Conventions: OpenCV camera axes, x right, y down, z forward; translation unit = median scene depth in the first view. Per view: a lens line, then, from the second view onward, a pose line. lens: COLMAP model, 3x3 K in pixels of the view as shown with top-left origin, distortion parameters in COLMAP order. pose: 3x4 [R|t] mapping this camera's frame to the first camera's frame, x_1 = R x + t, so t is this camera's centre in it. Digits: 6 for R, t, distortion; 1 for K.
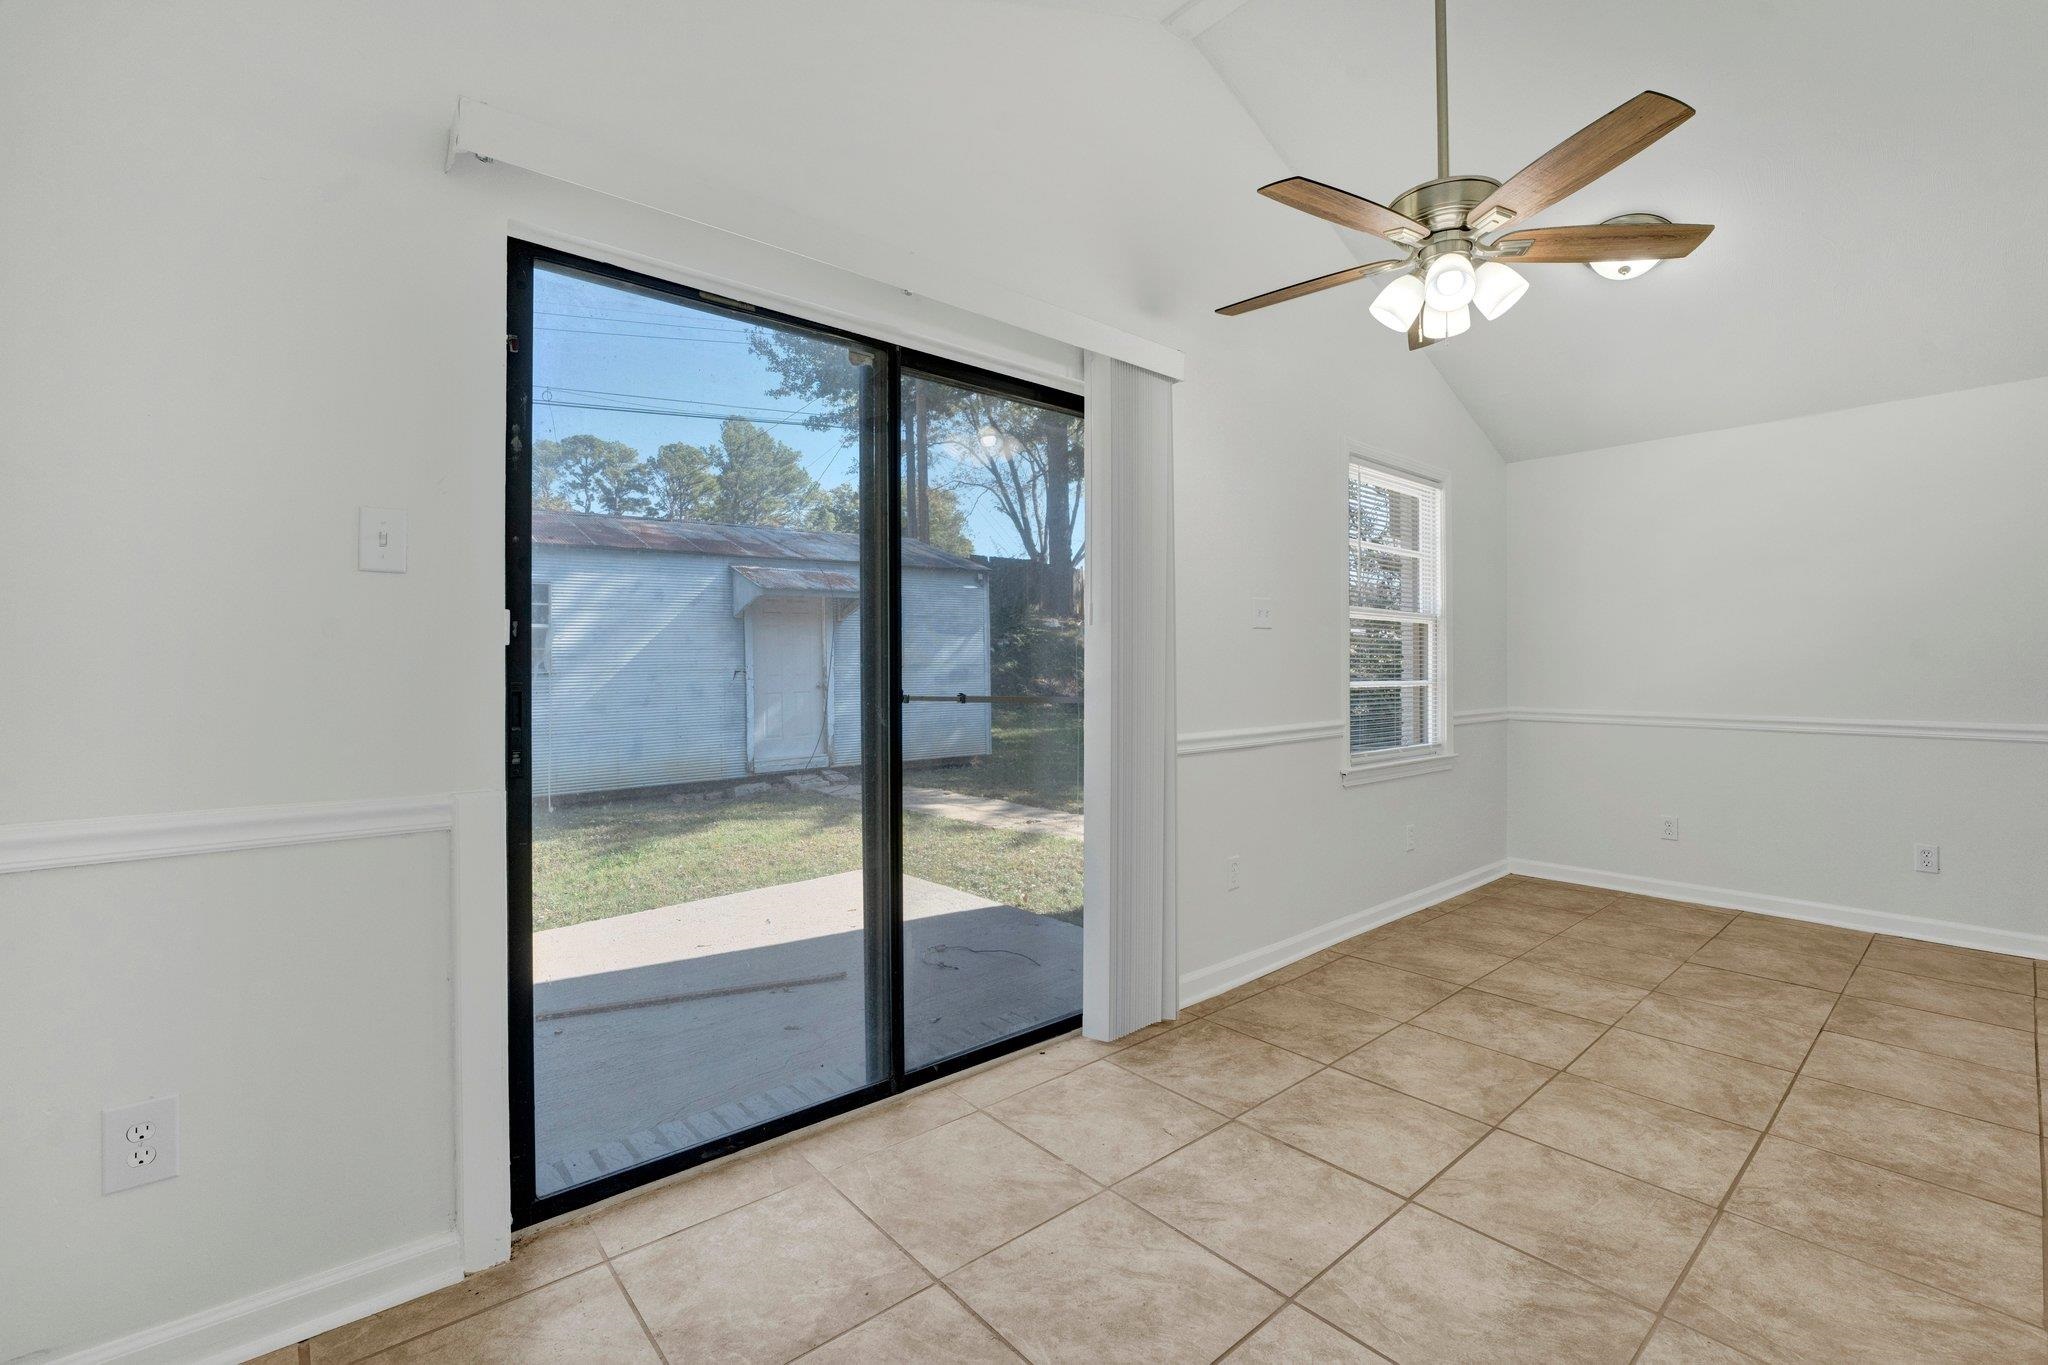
lens RADIAL K [[871.7, 0, 1025.4], [0, 871.7, 677.0], [0, 0, 1]] dist [-0.029325, 0.003857]
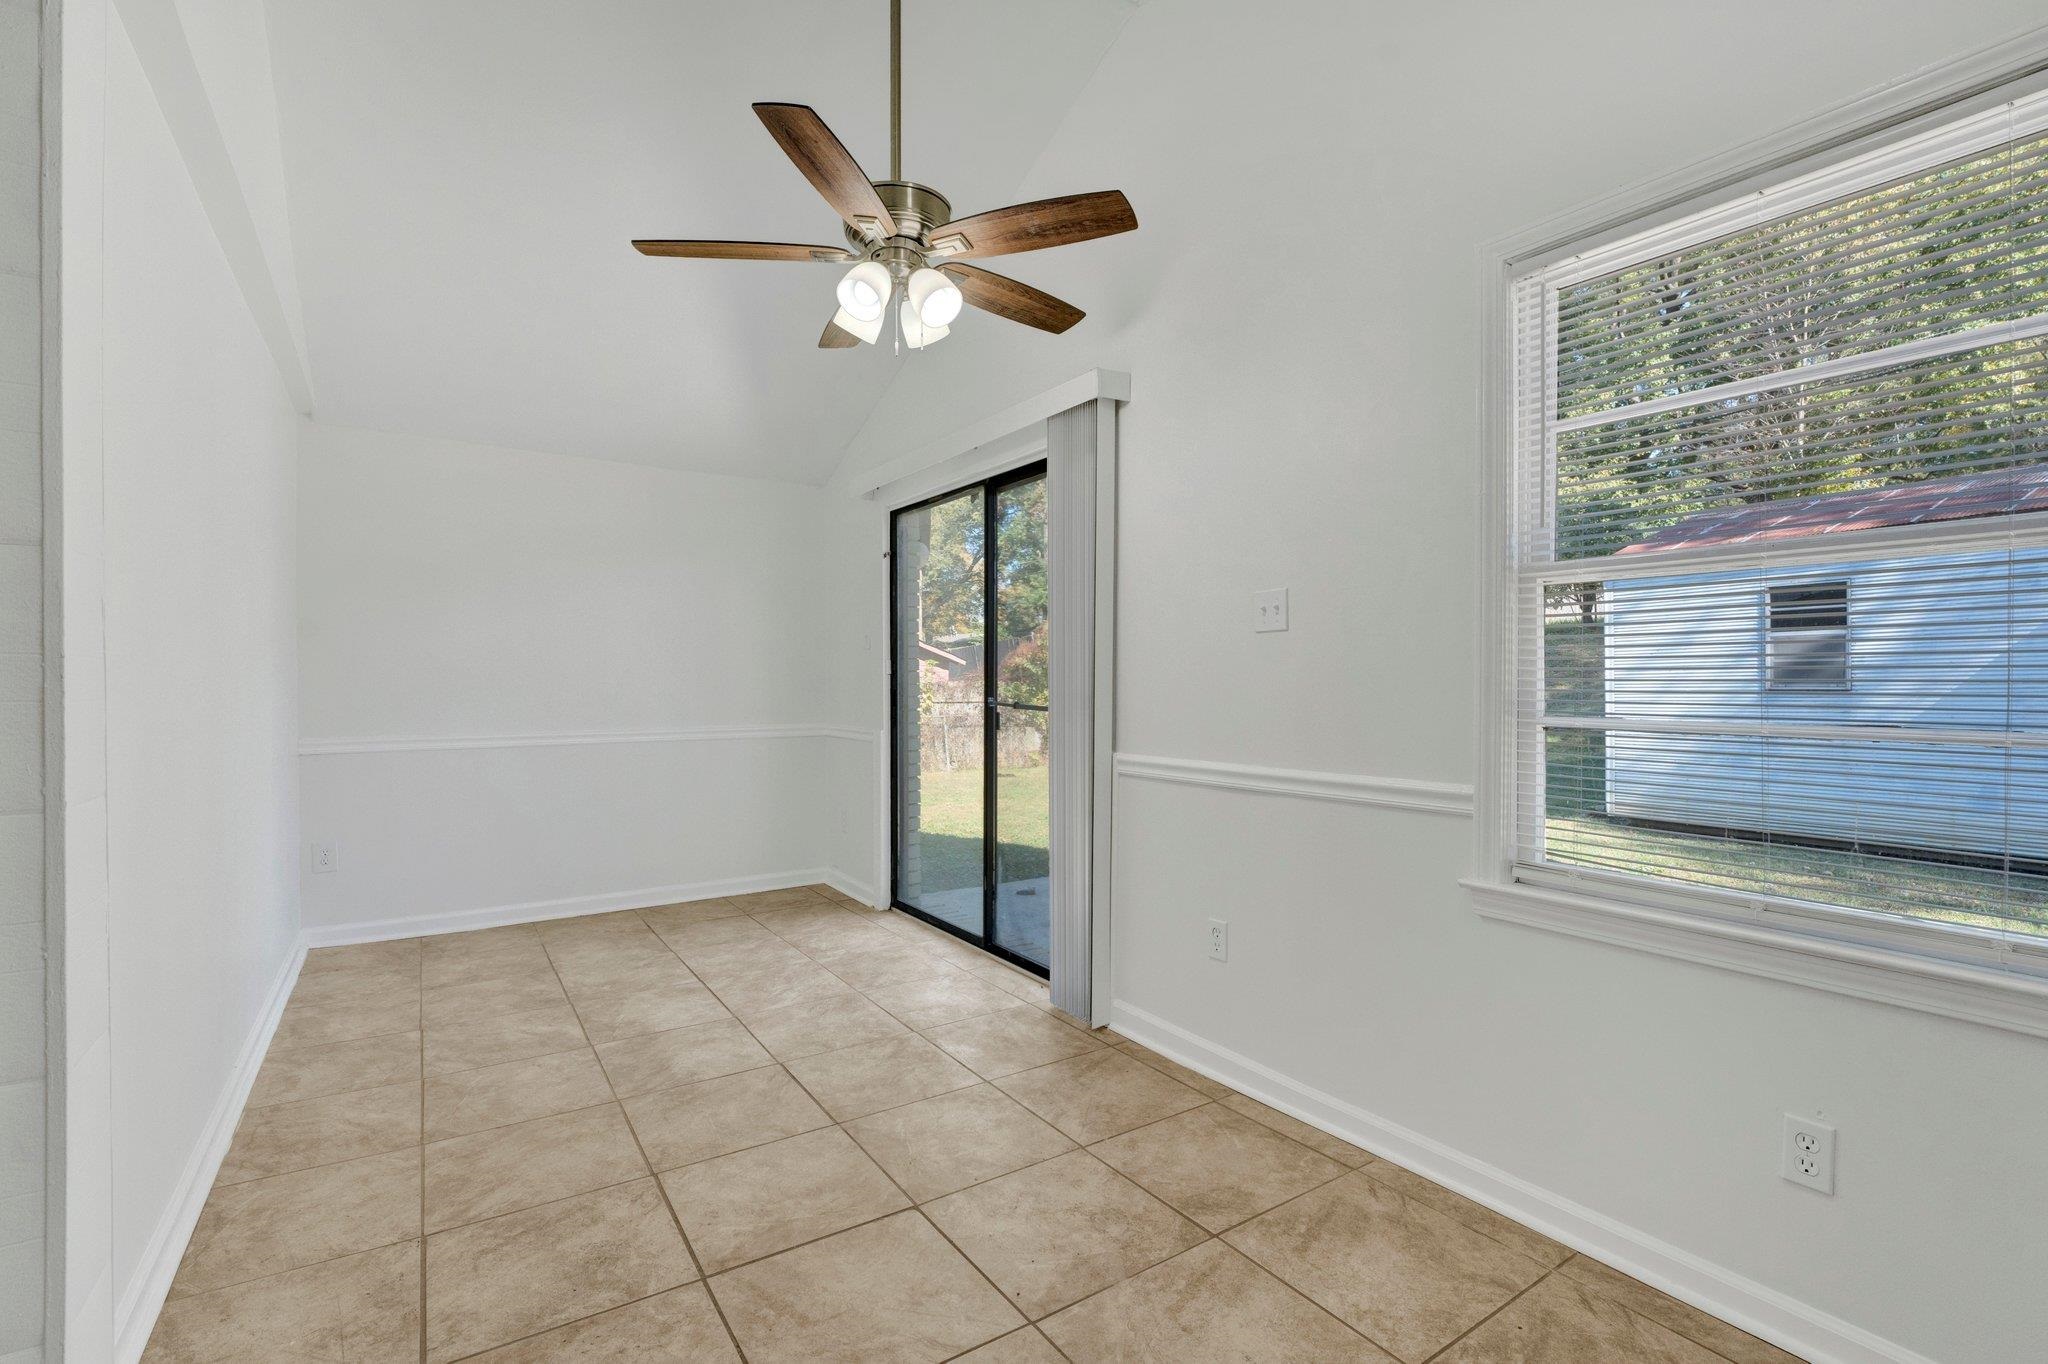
lens RADIAL K [[892.4, 0, 1010.6], [0, 892.4, 691.4], [0, 0, 1]] dist [-0.032572, 0.000326]
pose [[-0.111319, 0.011837, -0.993714, 1.482575], [-0.015790, 0.999782, 0.013678, -0.016727], [0.993659, 0.017213, -0.111108, 1.234096]]
